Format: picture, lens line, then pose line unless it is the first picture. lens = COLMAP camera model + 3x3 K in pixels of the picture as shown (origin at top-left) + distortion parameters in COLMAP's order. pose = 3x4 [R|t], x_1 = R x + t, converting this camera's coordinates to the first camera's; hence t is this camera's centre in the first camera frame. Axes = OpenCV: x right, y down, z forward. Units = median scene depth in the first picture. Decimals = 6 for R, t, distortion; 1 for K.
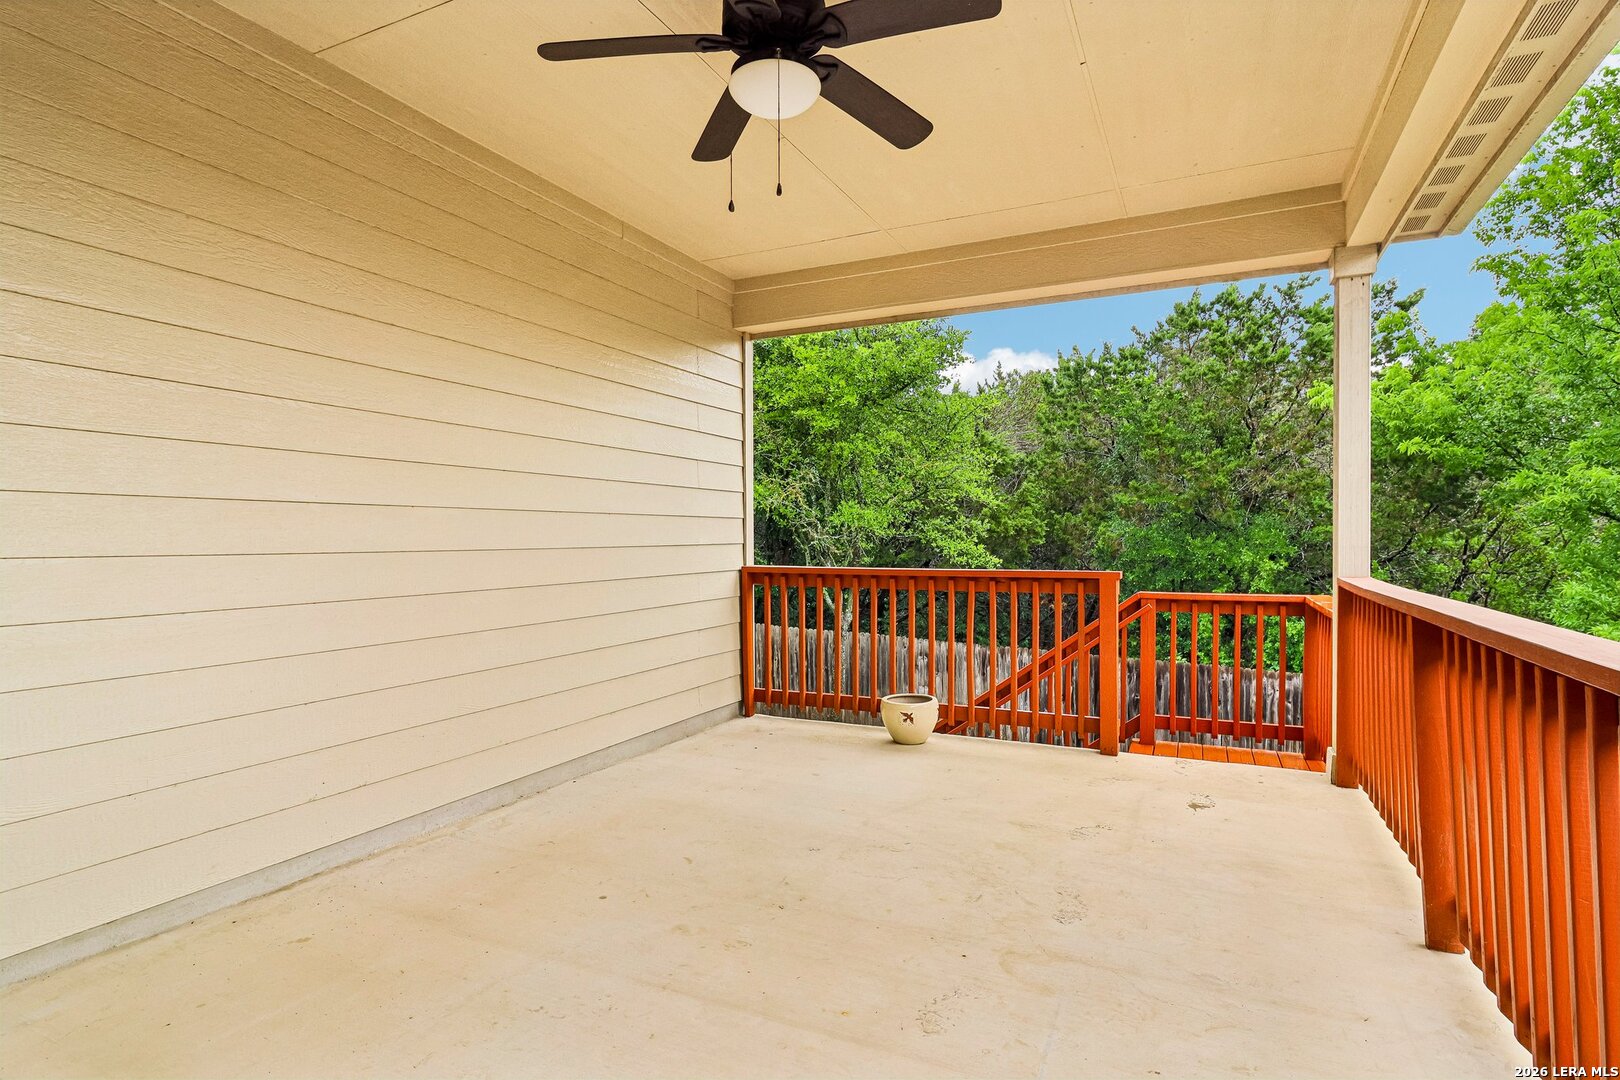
lens RADIAL K [[829.4, 0, 808.4], [0, 829.4, 537.5], [0, 0, 1]] dist [-0.001863, -0.000243]
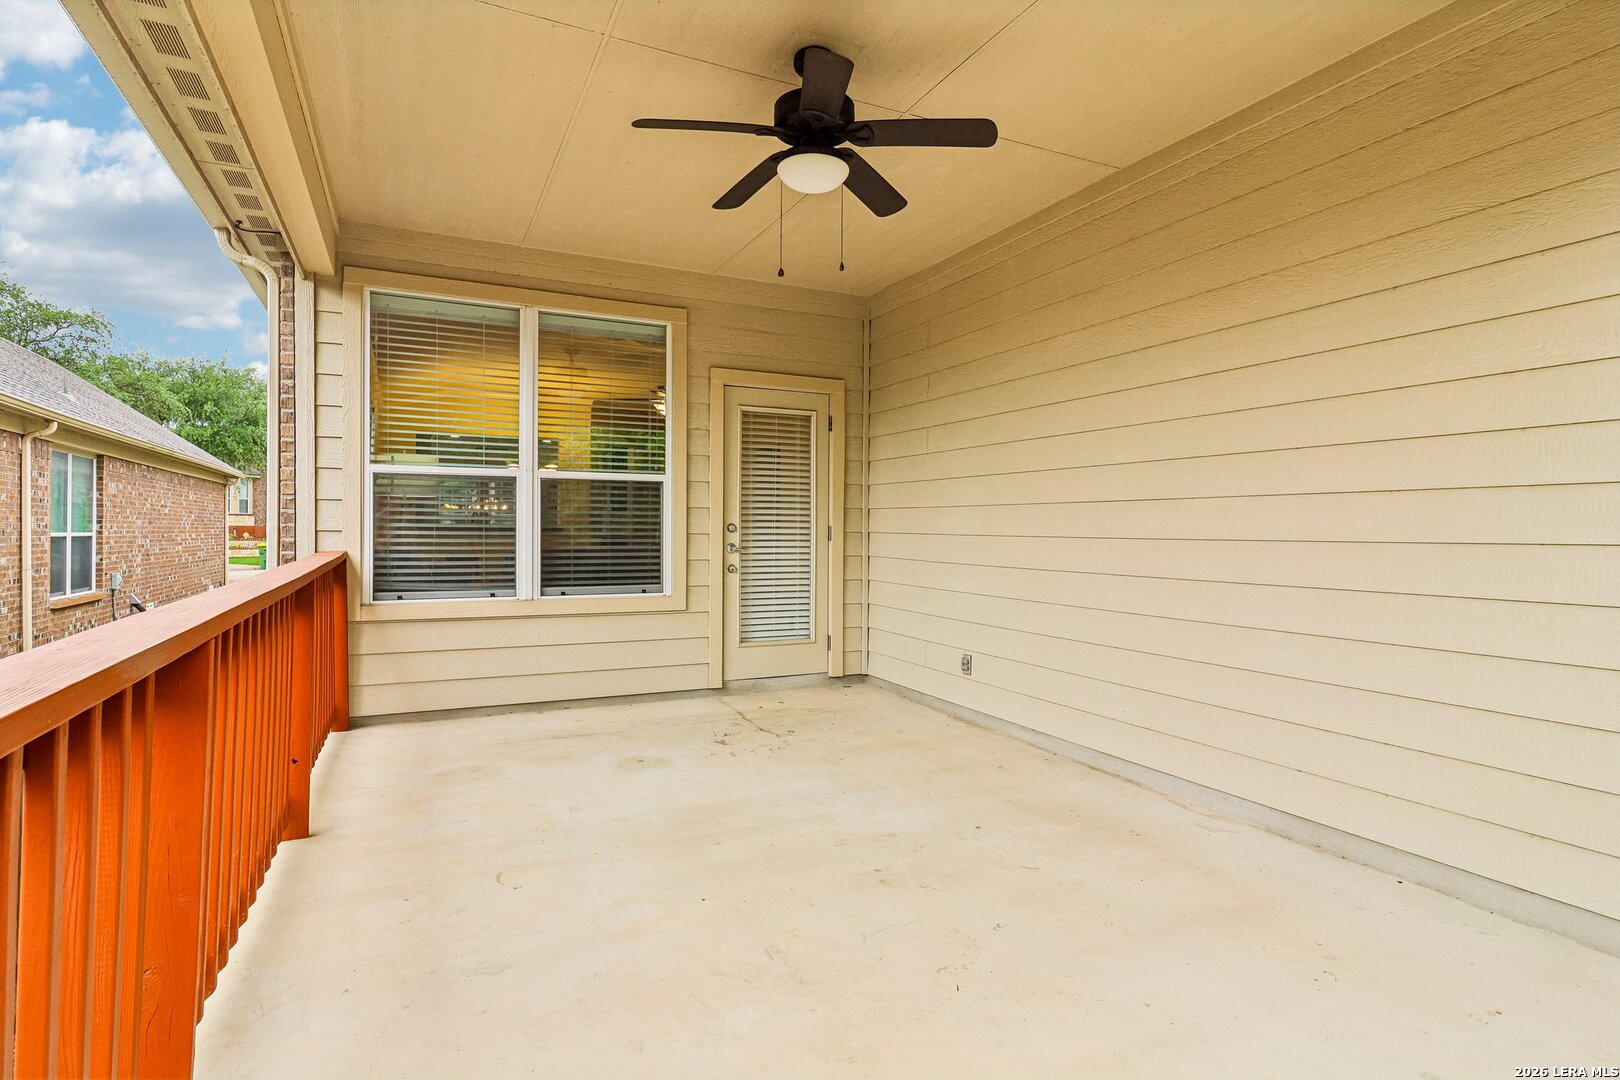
lens RADIAL K [[829.4, 0, 808.5], [0, 829.4, 530.6], [0, 0, 1]] dist [-0.001863, -0.000243]
pose [[-0.624991, -0.002438, -0.780628, 0.746612], [-0.007947, 0.999963, 0.003239, 0.006753], [0.780592, 0.008228, -0.624987, 1.390512]]
